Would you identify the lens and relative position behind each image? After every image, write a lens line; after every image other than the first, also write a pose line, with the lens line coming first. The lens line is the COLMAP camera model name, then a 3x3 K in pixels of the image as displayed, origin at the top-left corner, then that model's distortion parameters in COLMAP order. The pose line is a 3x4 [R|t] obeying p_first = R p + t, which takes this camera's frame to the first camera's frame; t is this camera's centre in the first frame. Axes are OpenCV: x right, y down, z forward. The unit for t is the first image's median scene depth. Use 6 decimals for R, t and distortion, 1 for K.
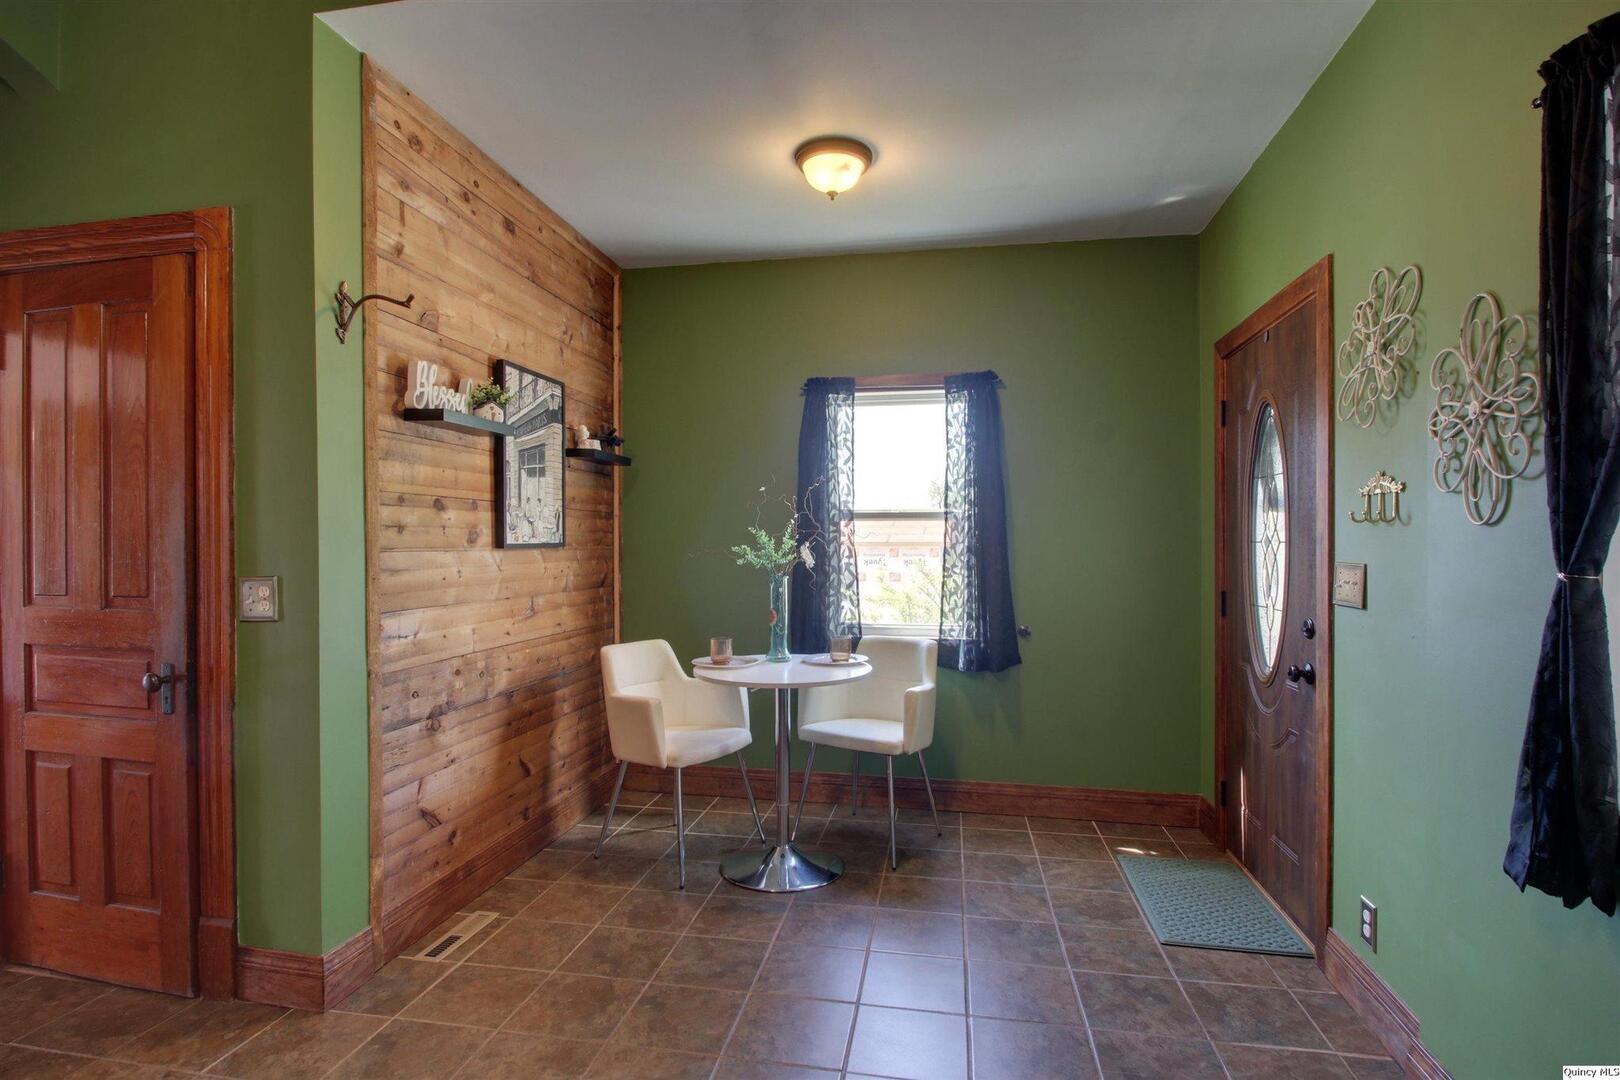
lens RADIAL K [[834.9, 0, 828.4], [0, 834.9, 550.3], [0, 0, 1]] dist [-0.001219, -0.000720]
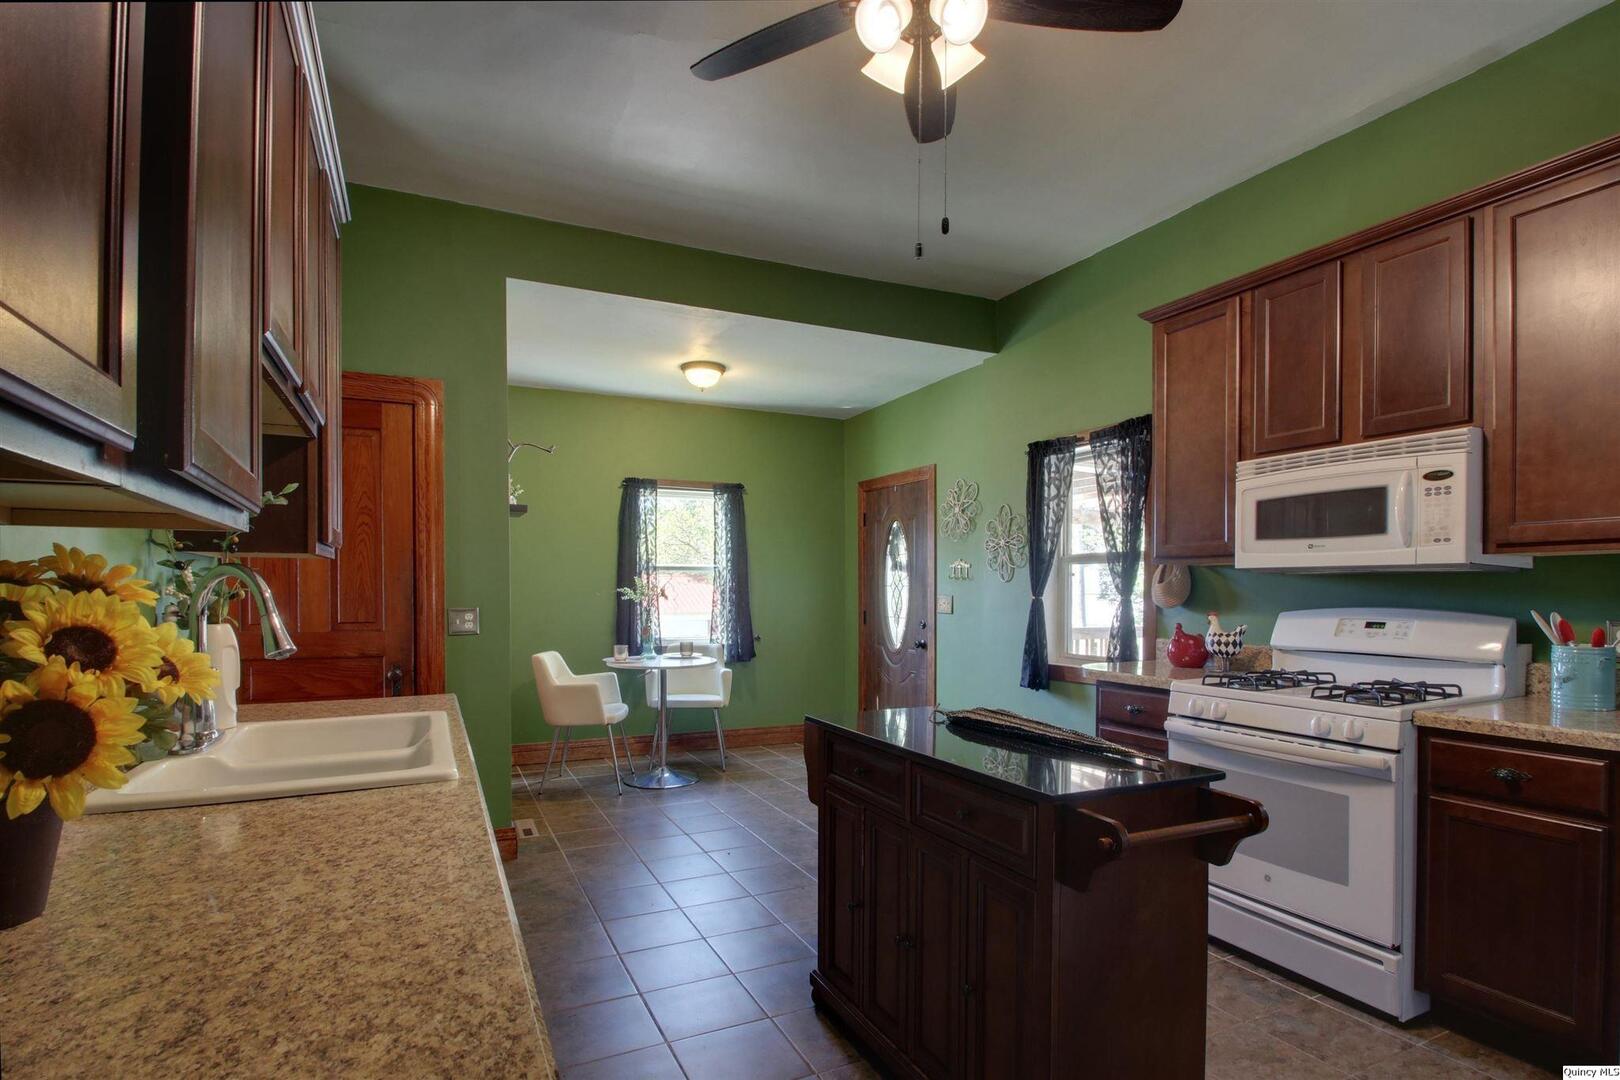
lens RADIAL K [[806.6, 0, 817.3], [0, 806.6, 595.3], [0, 0, 1]] dist [-0.001372, -0.000287]
pose [[0.821419, -0.006808, 0.570284, -0.808245], [0.002418, 0.999961, 0.008454, -0.004160], [-0.570320, -0.005565, 0.821404, -0.566800]]
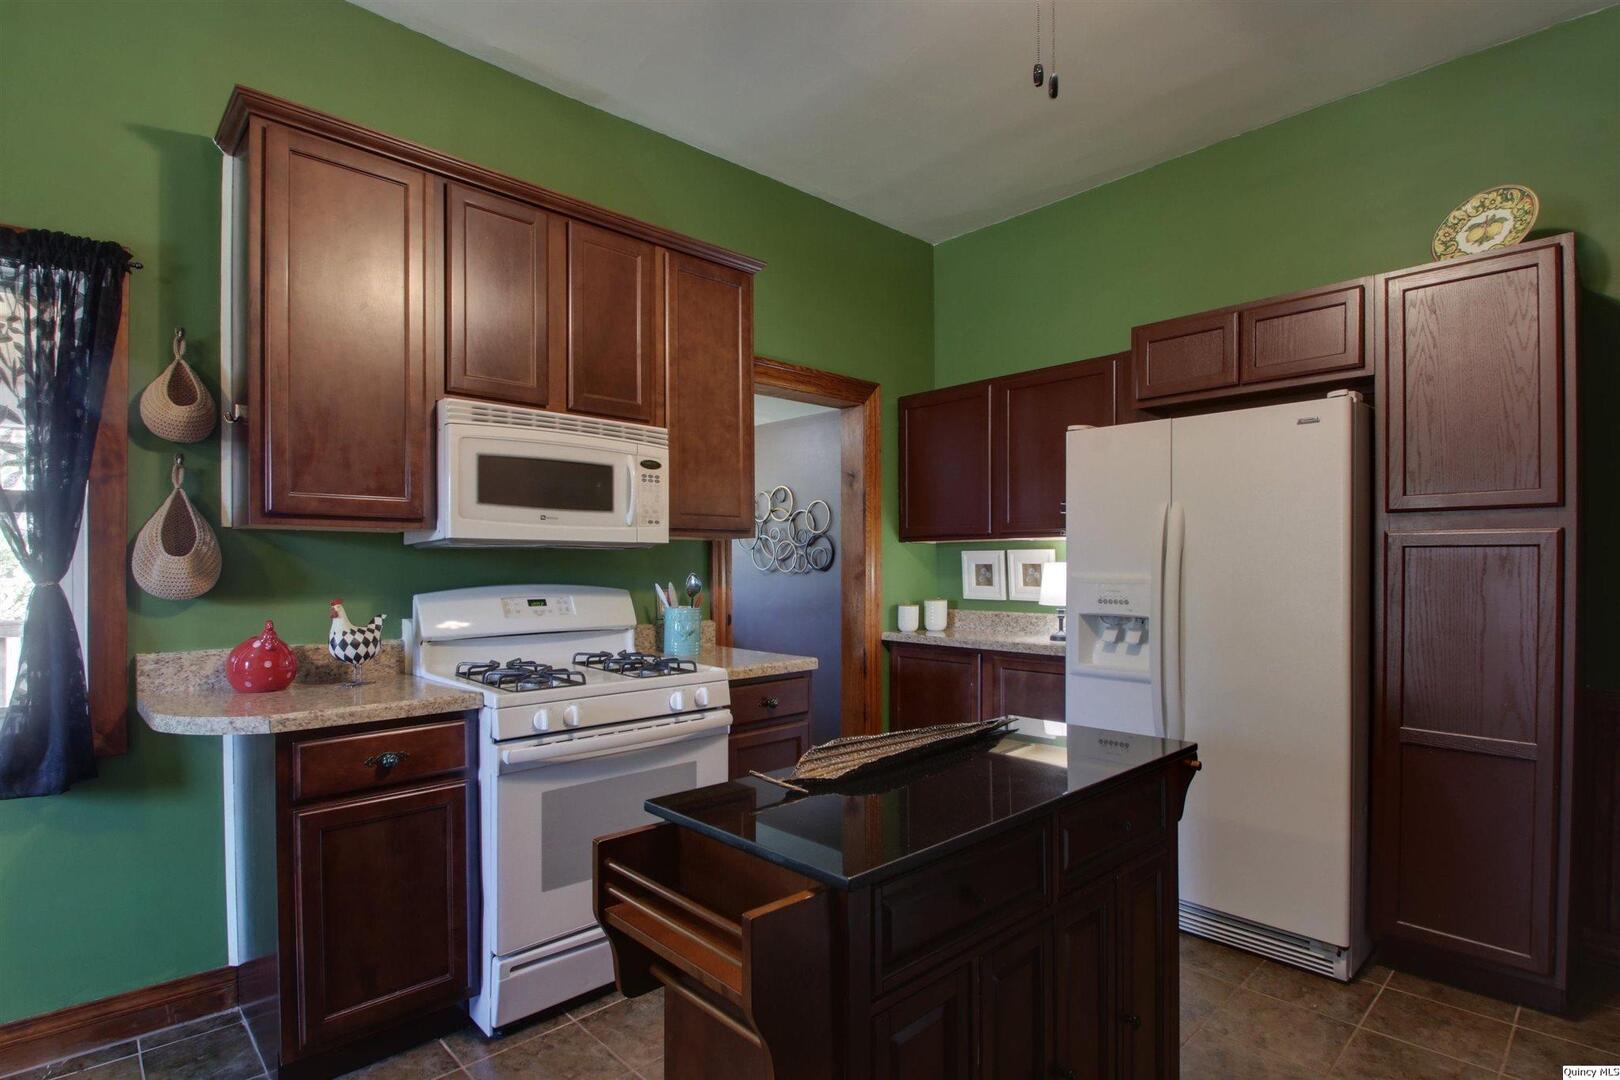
lens RADIAL K [[814.0, 0, 812.5], [0, 814.0, 573.6], [0, 0, 1]] dist [-0.002978, -0.012769]
pose [[-0.790792, -0.007445, 0.612040, -0.537698], [-0.000397, 0.999932, 0.011650, -0.003381], [-0.612085, 0.008970, -0.790741, 0.388431]]
